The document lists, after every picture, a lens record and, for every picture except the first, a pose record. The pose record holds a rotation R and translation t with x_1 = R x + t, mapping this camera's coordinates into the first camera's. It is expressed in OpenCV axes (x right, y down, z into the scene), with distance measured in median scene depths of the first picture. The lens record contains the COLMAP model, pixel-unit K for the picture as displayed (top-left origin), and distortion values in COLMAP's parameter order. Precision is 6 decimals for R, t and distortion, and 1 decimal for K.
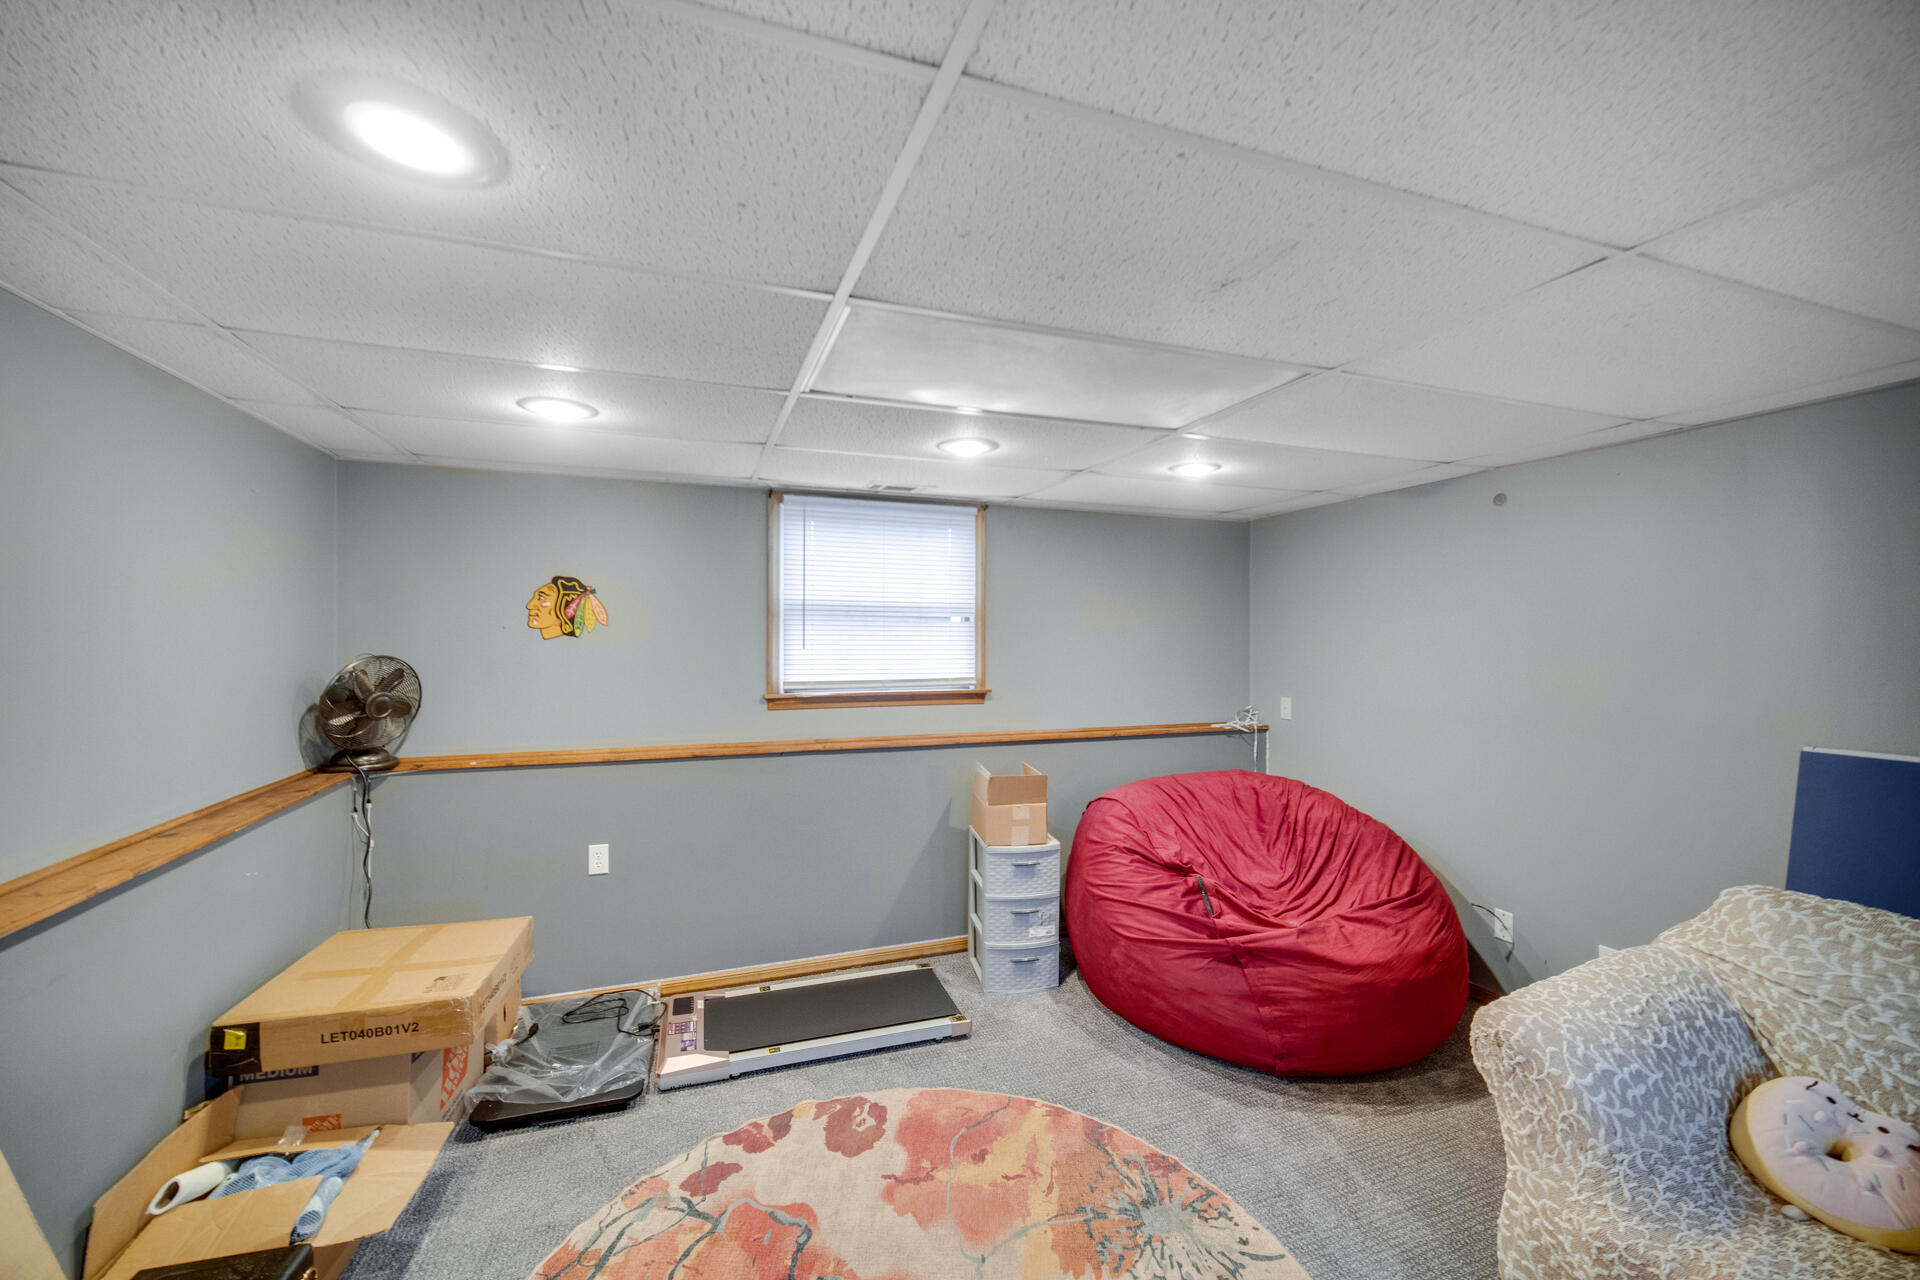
lens RADIAL K [[753.3, 0, 955.1], [0, 753.3, 638.1], [0, 0, 1]] dist [-0.004549, -0.000613]
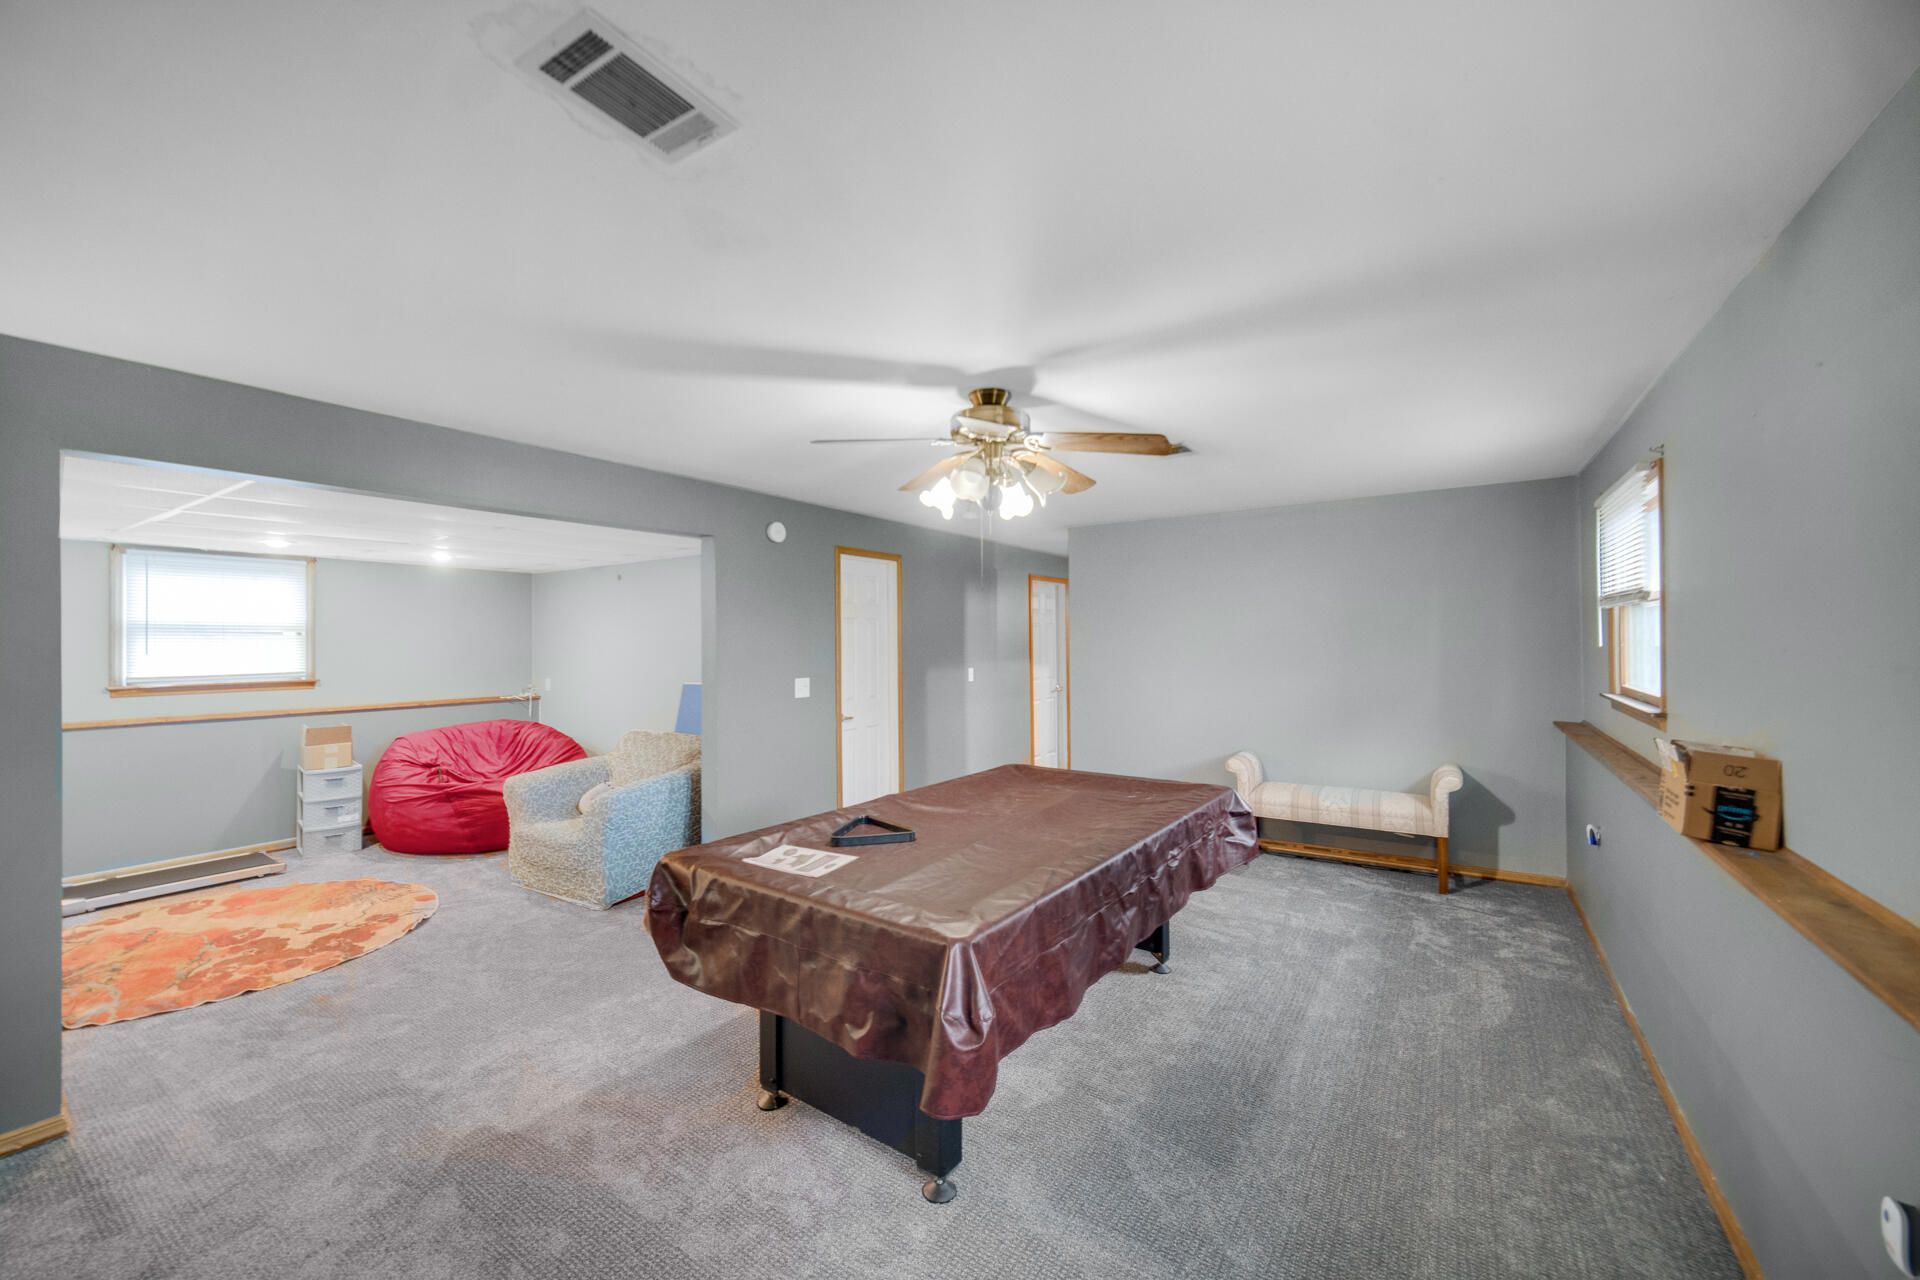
lens RADIAL K [[753.3, 0, 957.4], [0, 753.3, 636.8], [0, 0, 1]] dist [-0.004549, -0.000613]
pose [[0.799682, -0.003949, 0.600411, 0.196320], [0.009889, 0.999929, -0.006595, 0.005262], [-0.600342, 0.011212, 0.799665, -1.169195]]
